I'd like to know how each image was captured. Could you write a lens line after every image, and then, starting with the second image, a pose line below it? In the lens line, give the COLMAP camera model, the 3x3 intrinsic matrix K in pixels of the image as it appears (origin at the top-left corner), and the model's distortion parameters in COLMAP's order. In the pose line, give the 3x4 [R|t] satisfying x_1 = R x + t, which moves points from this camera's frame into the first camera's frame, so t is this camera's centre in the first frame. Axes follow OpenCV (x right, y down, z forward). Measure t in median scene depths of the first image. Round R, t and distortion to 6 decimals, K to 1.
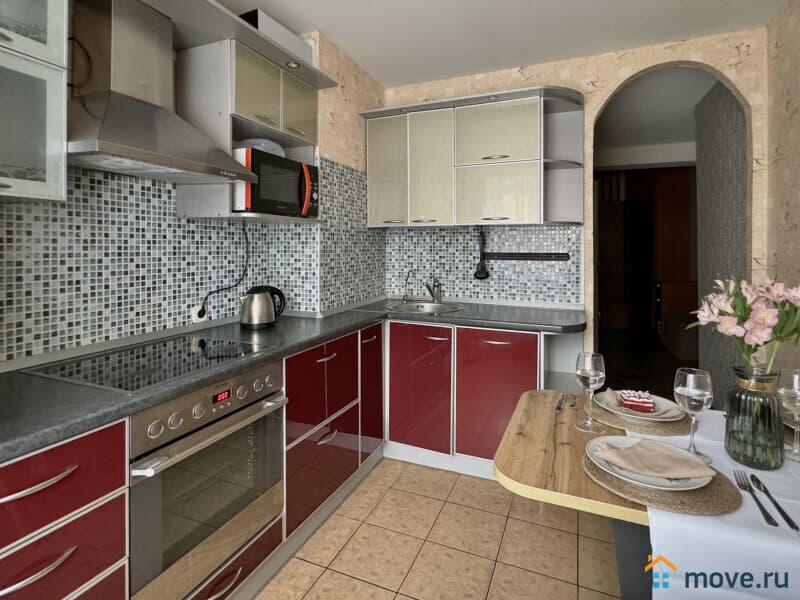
lens RADIAL K [[412.9, 0, 404.4], [0, 412.9, 287.1], [0, 0, 1]] dist [0.018692, 0.000327]
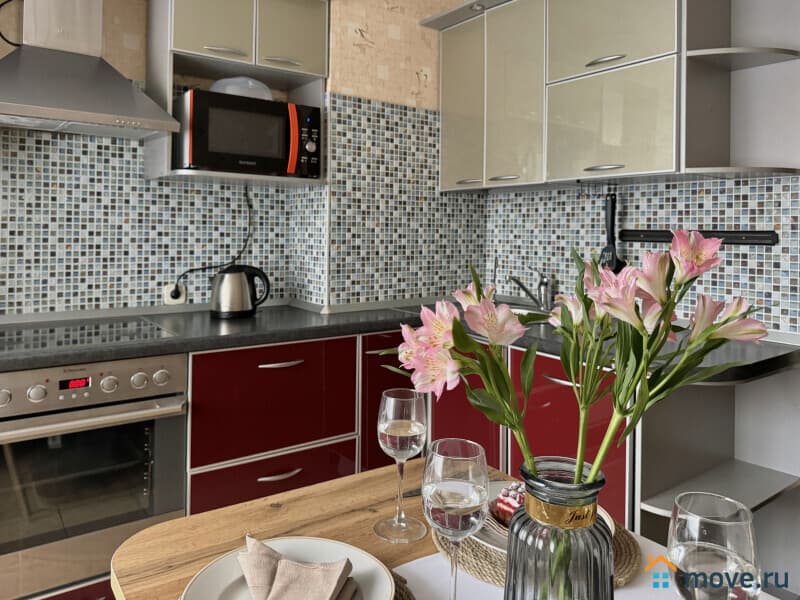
lens RADIAL K [[593.8, 0, 395.1], [0, 593.8, 275.8], [0, 0, 1]] dist [0.098016, -0.144077]
pose [[0.857112, 0.049589, -0.512738, 0.585058], [-0.061866, 0.998061, -0.006891, 0.009187], [0.511402, 0.037627, 0.858517, 0.211734]]
